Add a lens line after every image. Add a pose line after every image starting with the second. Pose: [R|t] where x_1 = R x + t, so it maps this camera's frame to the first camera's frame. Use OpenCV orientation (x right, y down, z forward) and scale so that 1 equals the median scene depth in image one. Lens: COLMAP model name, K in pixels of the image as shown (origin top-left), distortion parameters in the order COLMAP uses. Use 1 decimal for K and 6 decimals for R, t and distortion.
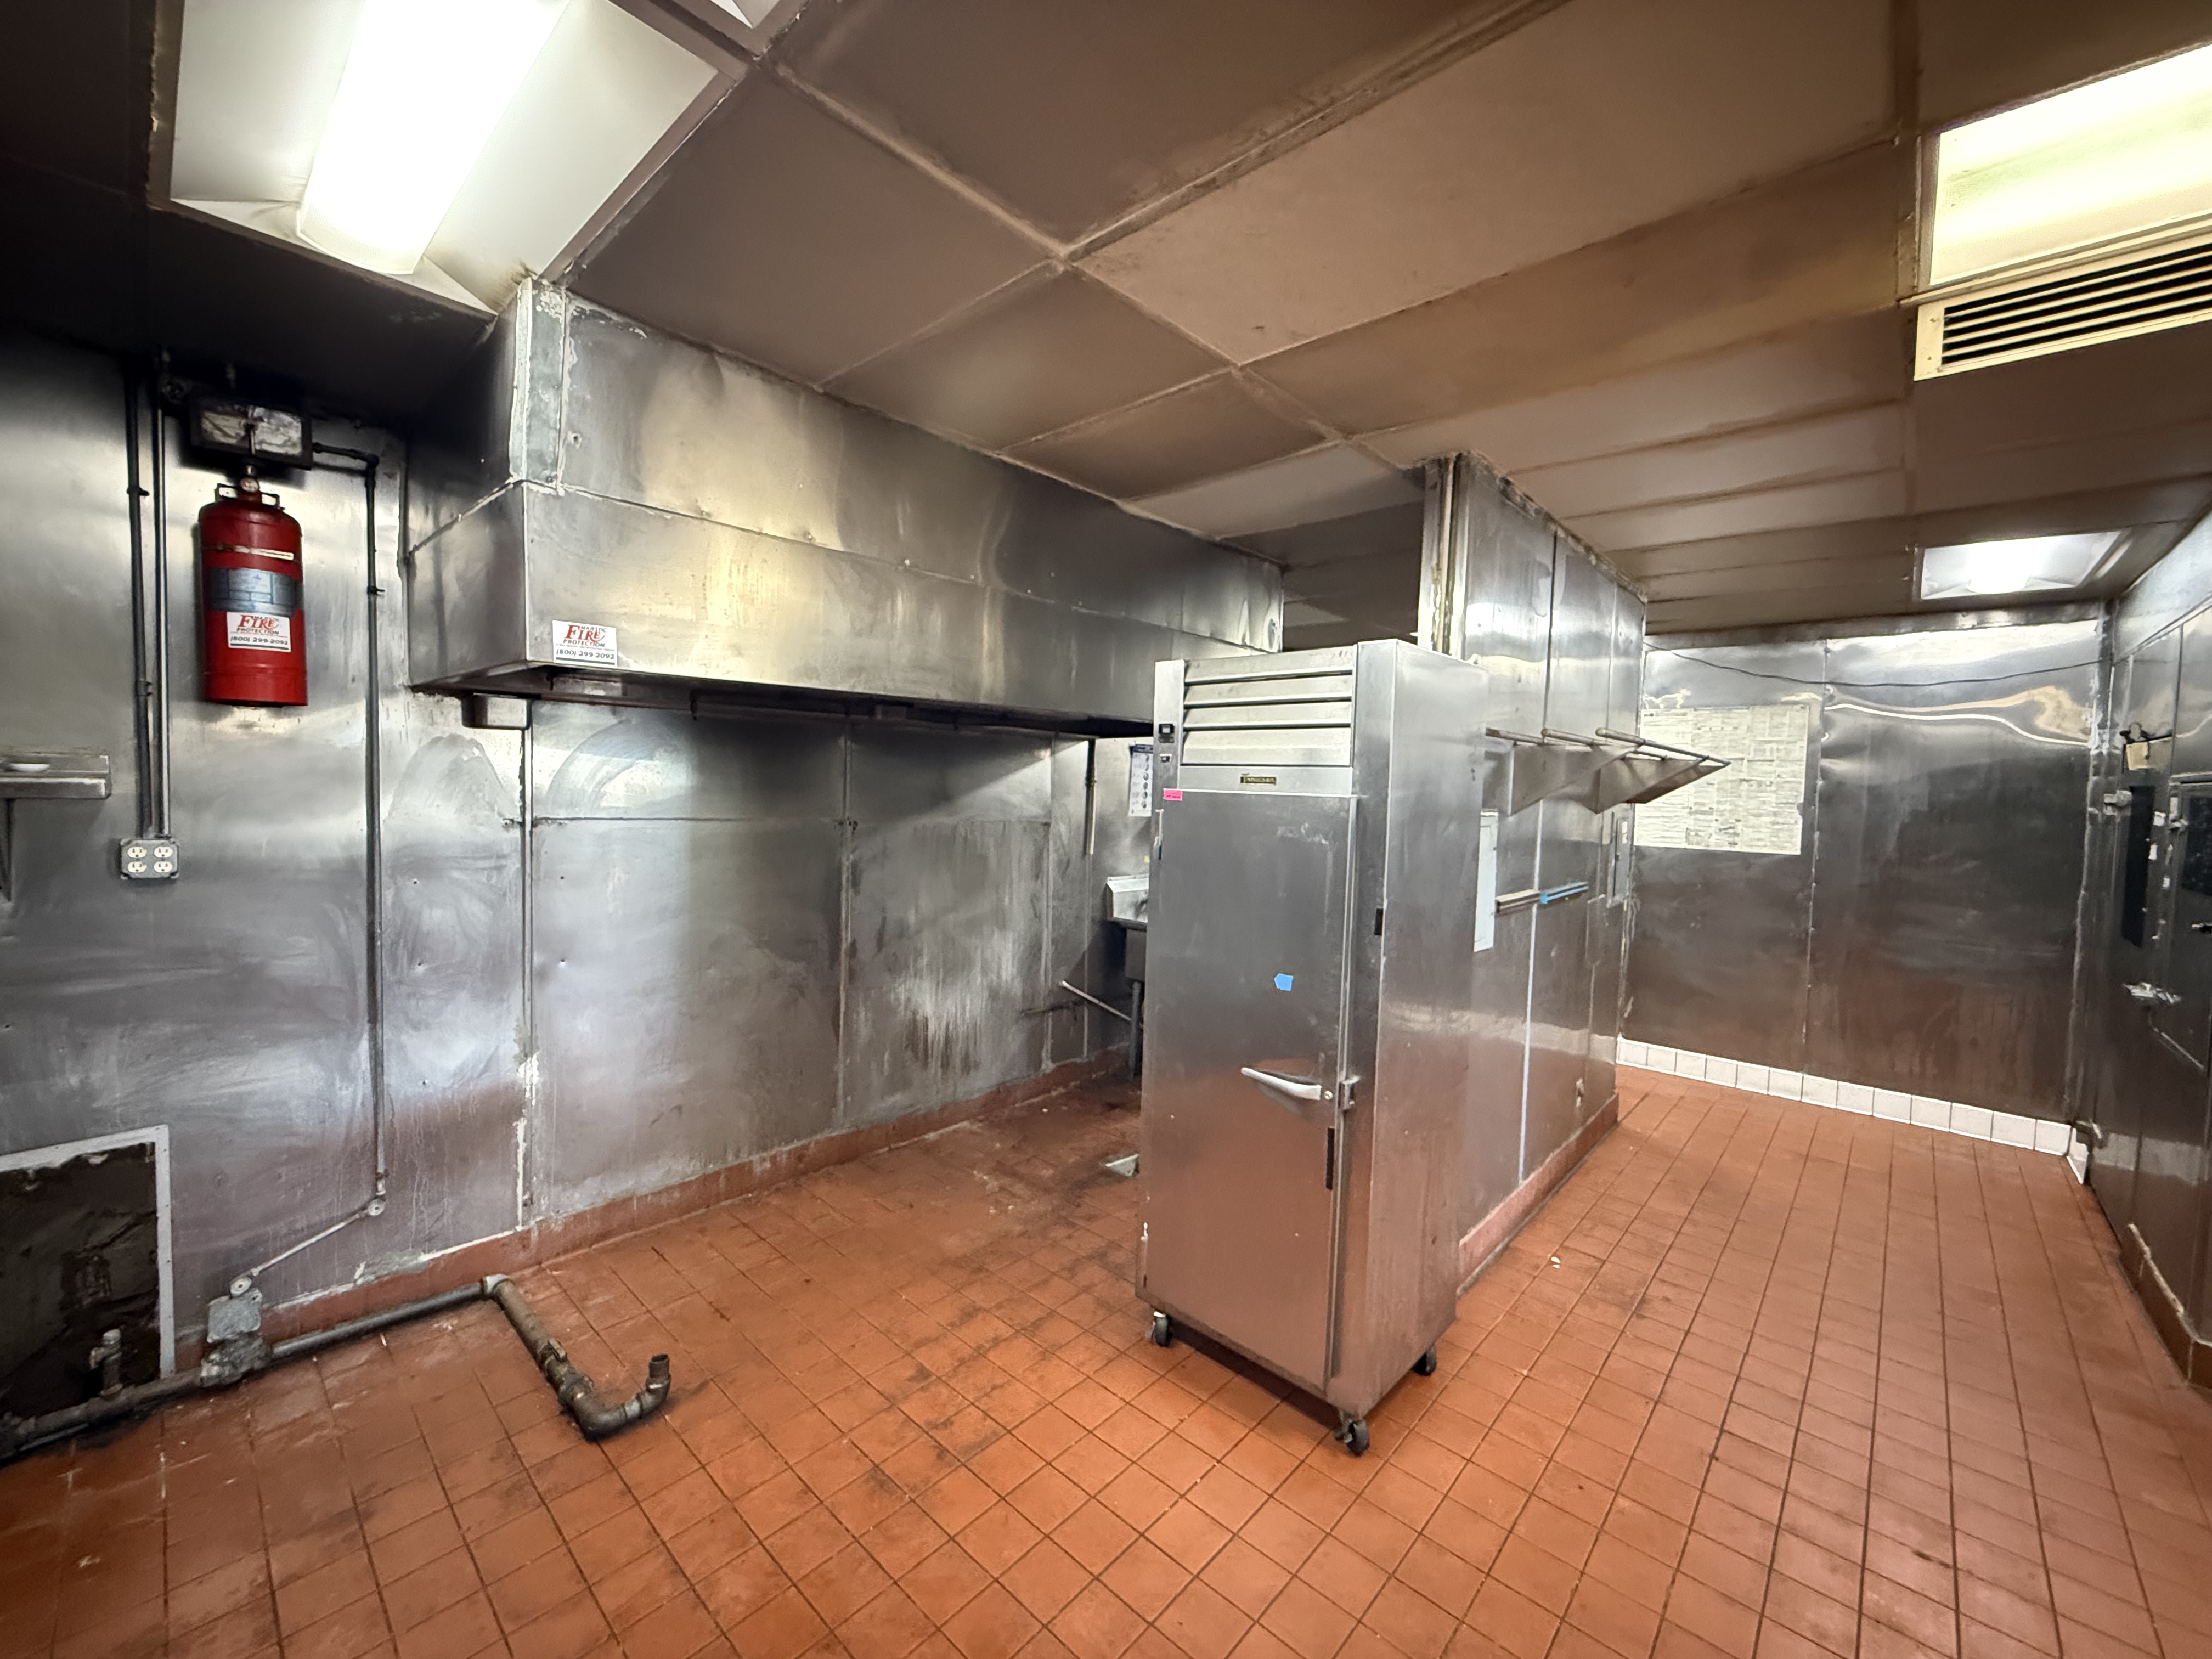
lens RADIAL K [[879.7, 0, 1107.5], [0, 879.7, 829.2], [0, 0, 1]] dist [-0.000704, 0.000115]
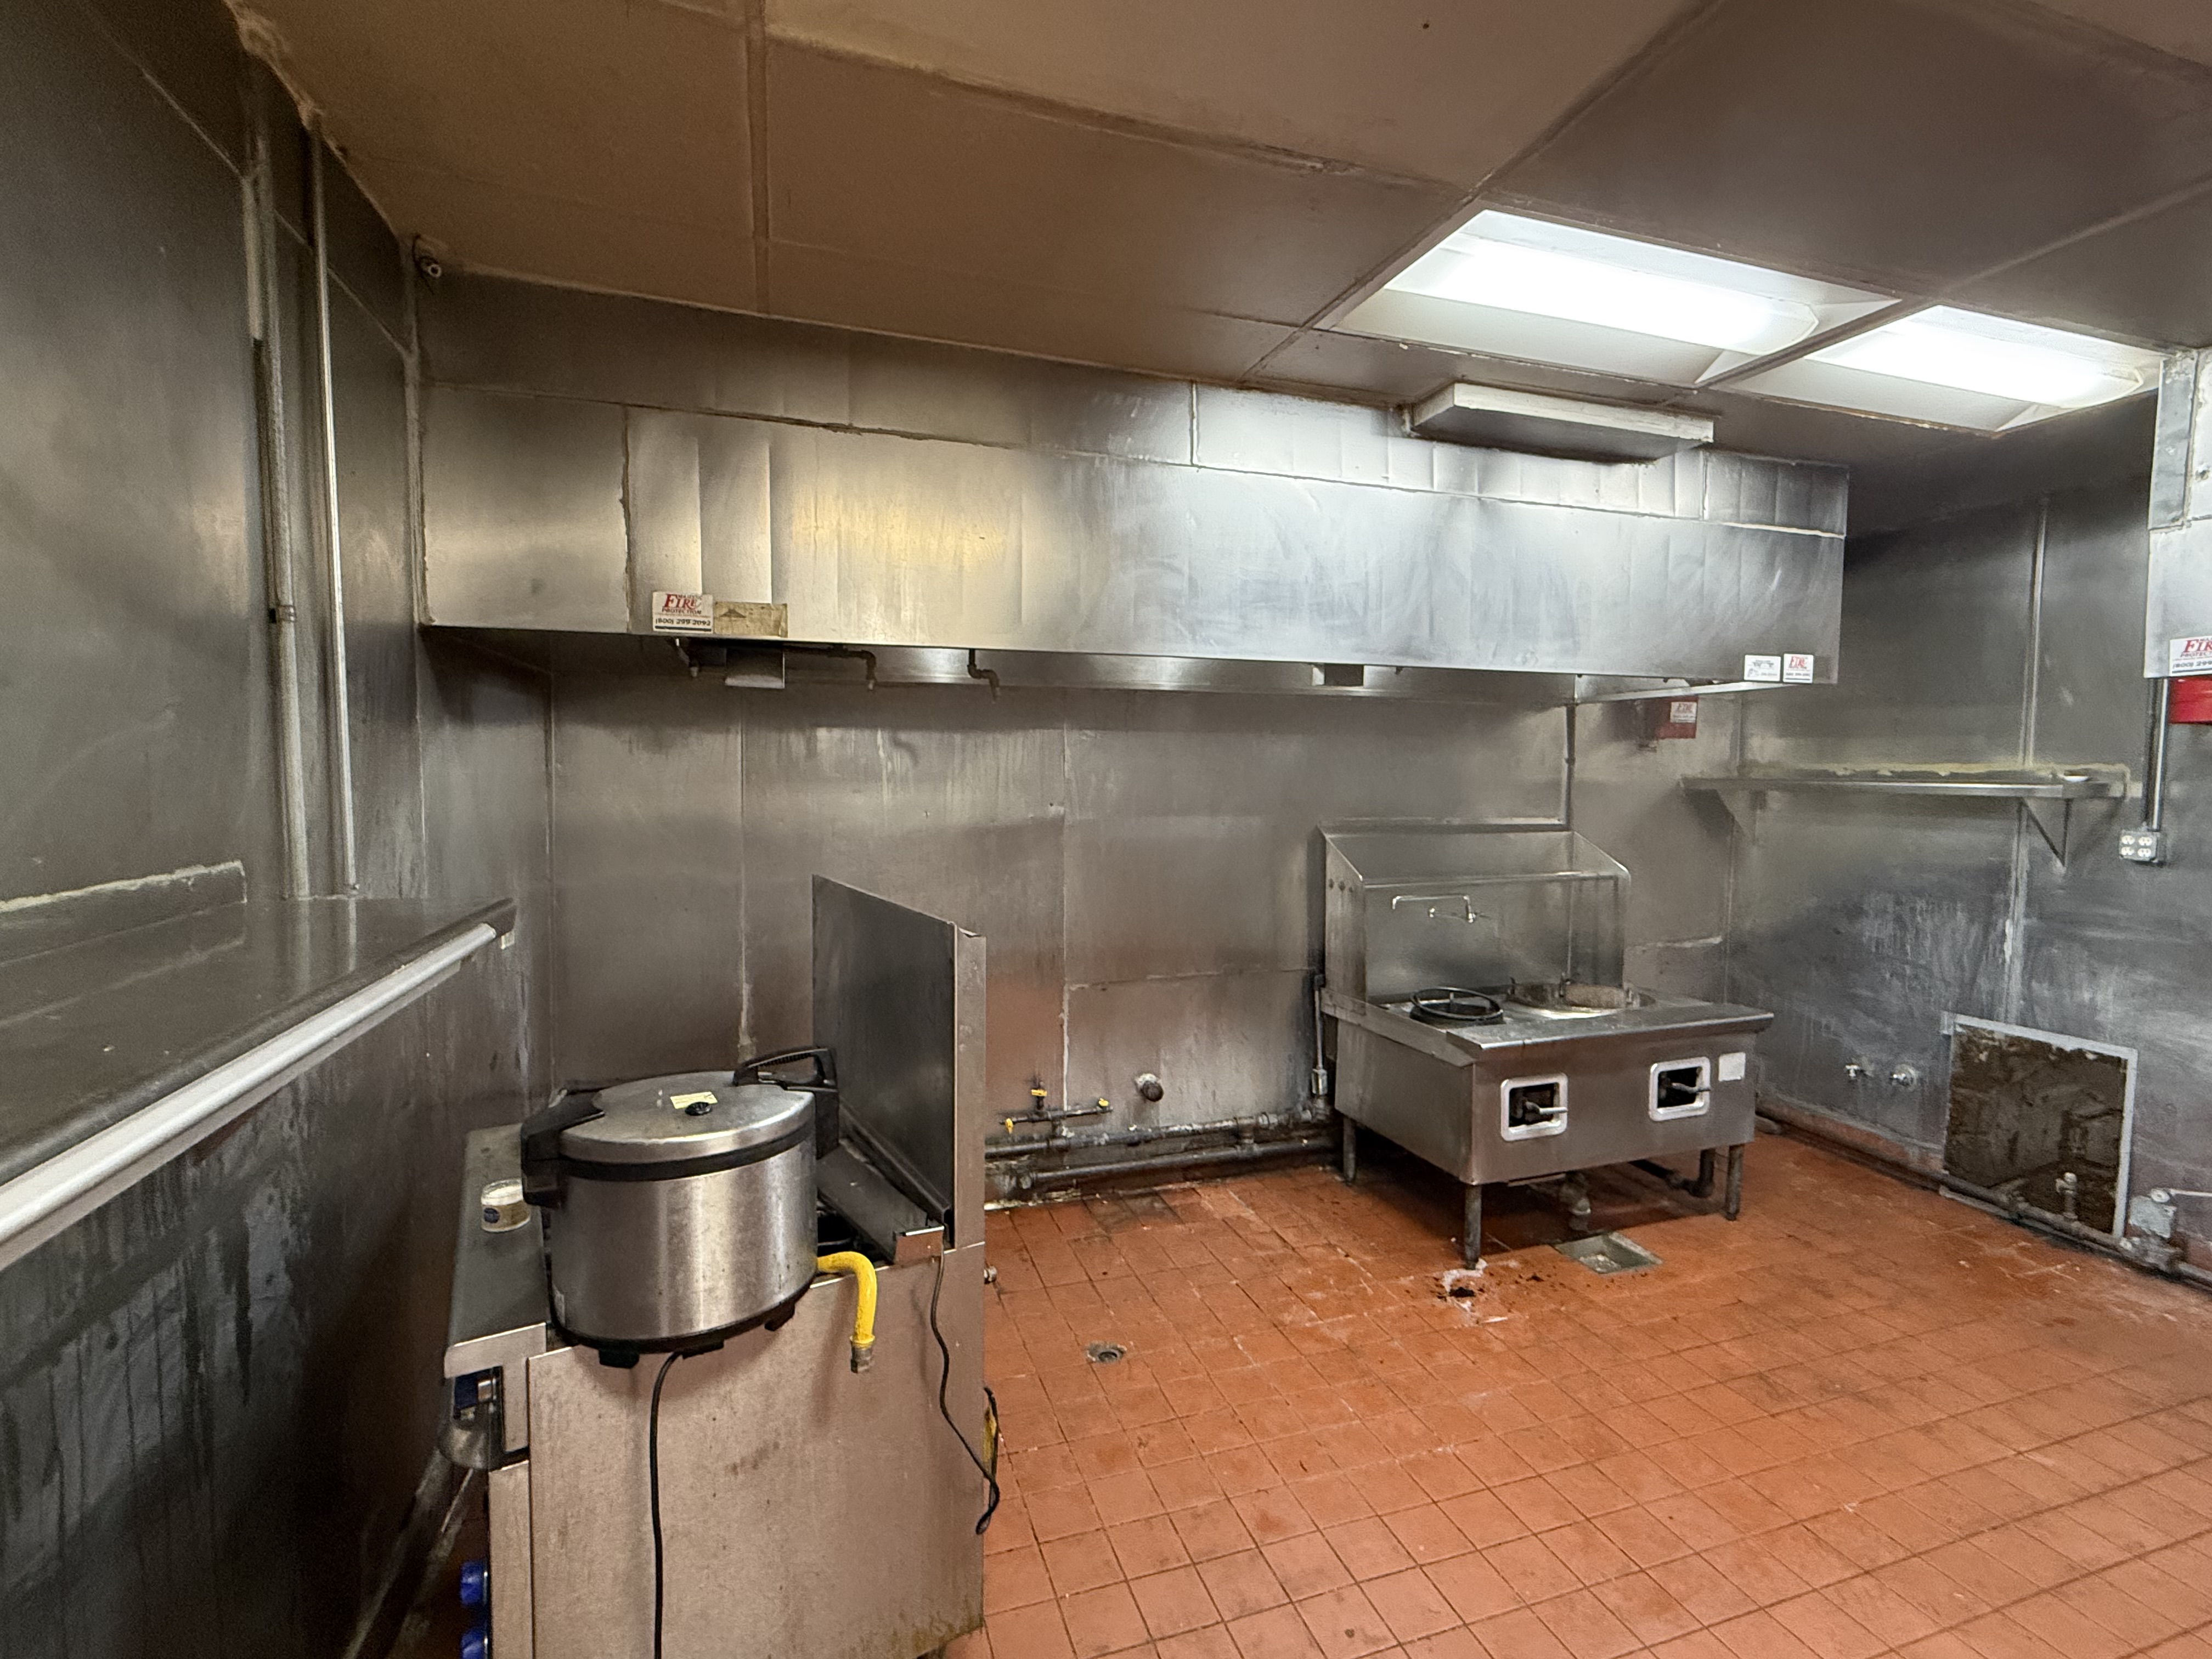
lens RADIAL K [[983.1, 0, 1100.8], [0, 983.1, 825.6], [0, 0, 1]] dist [0.000083, -0.000017]
pose [[-0.494786, 0.021395, -0.868751, 0.987845], [-0.063129, 0.996171, 0.060488, 0.012629], [0.866719, 0.084772, -0.491541, 0.365175]]
